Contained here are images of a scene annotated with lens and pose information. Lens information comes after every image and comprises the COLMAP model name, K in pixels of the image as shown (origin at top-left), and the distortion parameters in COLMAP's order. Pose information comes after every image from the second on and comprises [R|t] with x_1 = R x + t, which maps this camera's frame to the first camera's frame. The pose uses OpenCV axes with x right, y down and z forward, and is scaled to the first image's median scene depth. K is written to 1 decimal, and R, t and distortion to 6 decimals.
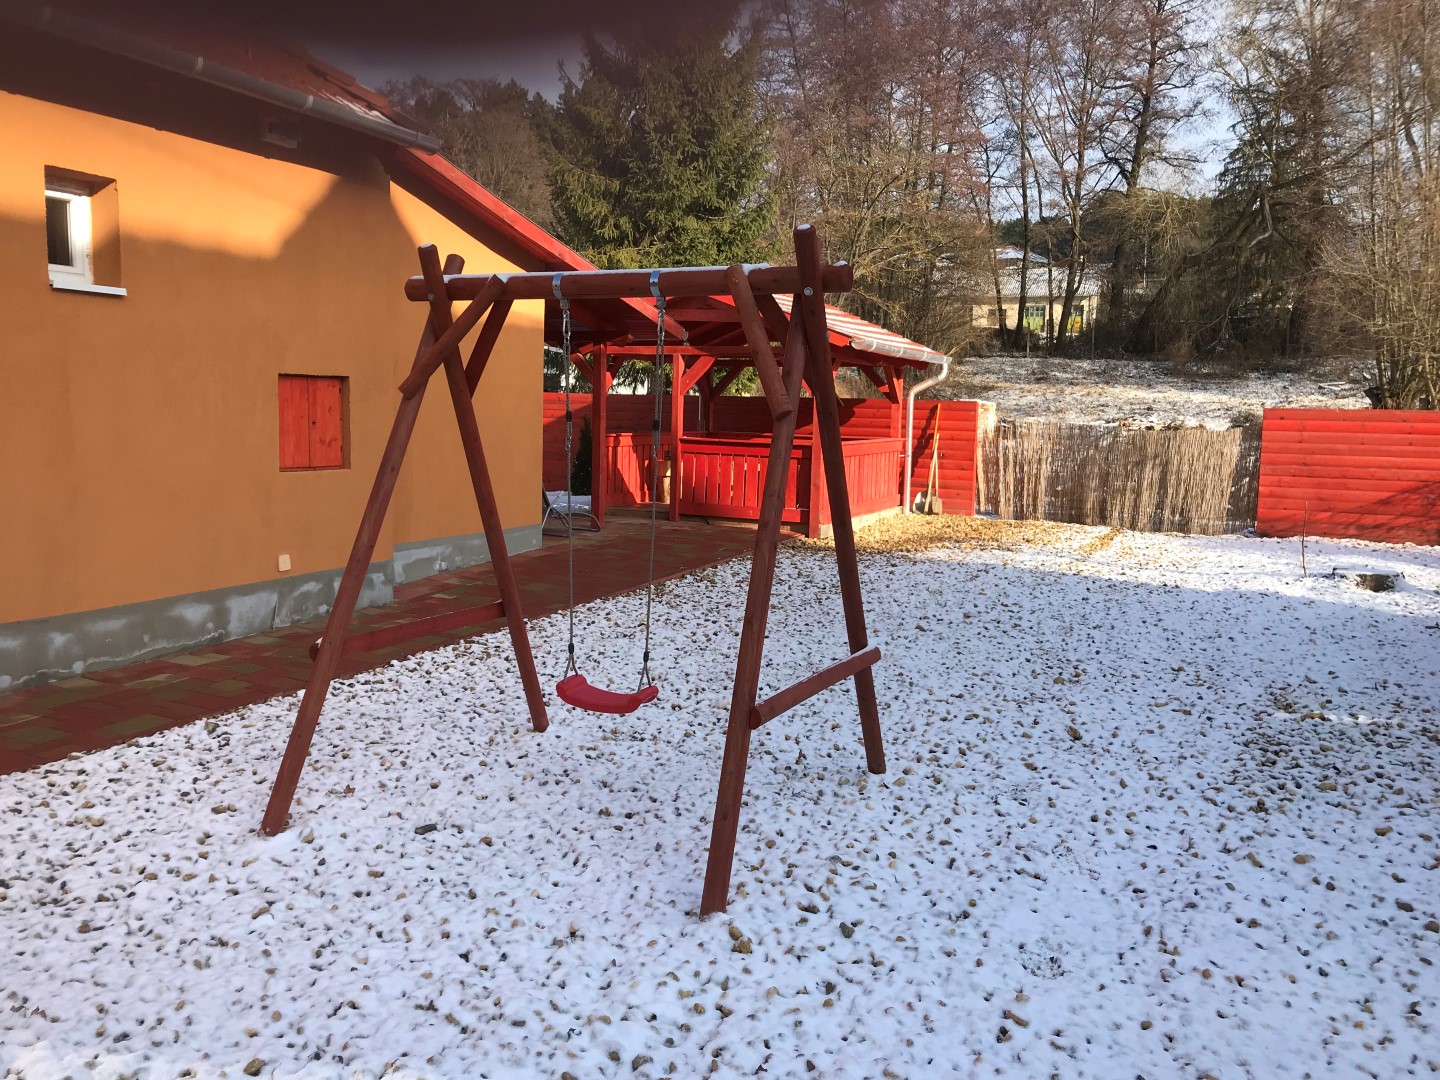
lens RADIAL K [[1189.6, 0, 720.0], [0, 1189.6, 540.0], [0, 0, 1]] dist [0.024475, -0.046802]
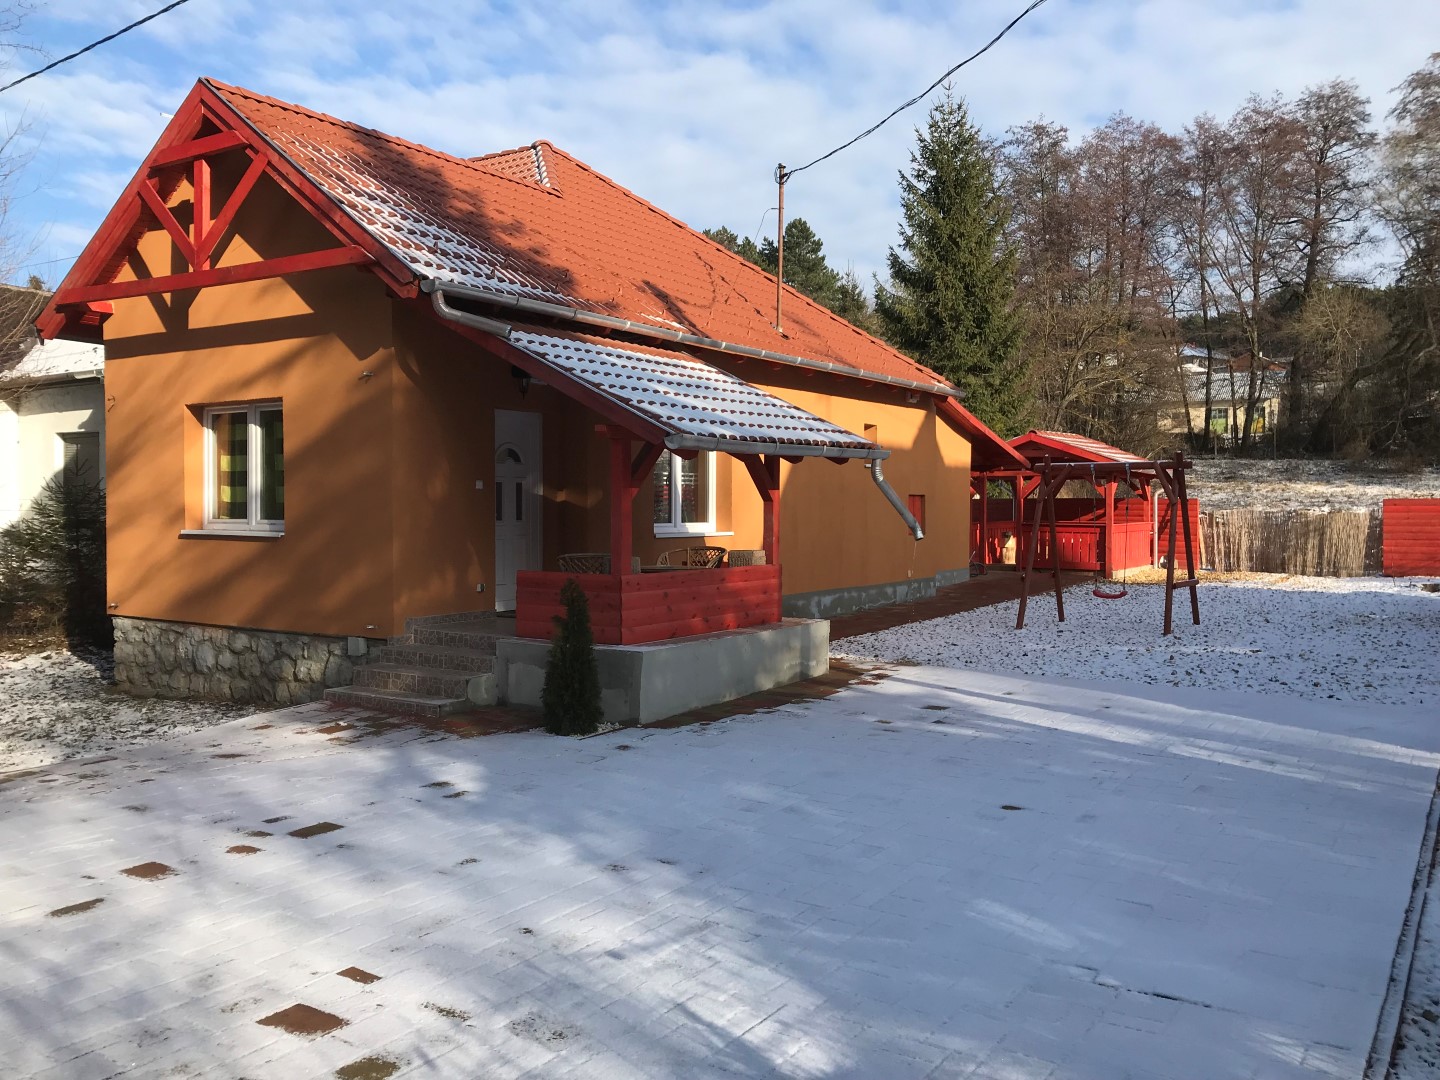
lens RADIAL K [[1227.9, 0, 656.2], [0, 1227.9, 535.3], [0, 0, 1]] dist [-0.012011, 0.000891]
pose [[0.985209, -0.016828, -0.170529, -0.083532], [0.001220, 0.995830, -0.091220, 0.031051], [0.171353, 0.089663, 0.981121, -0.279104]]
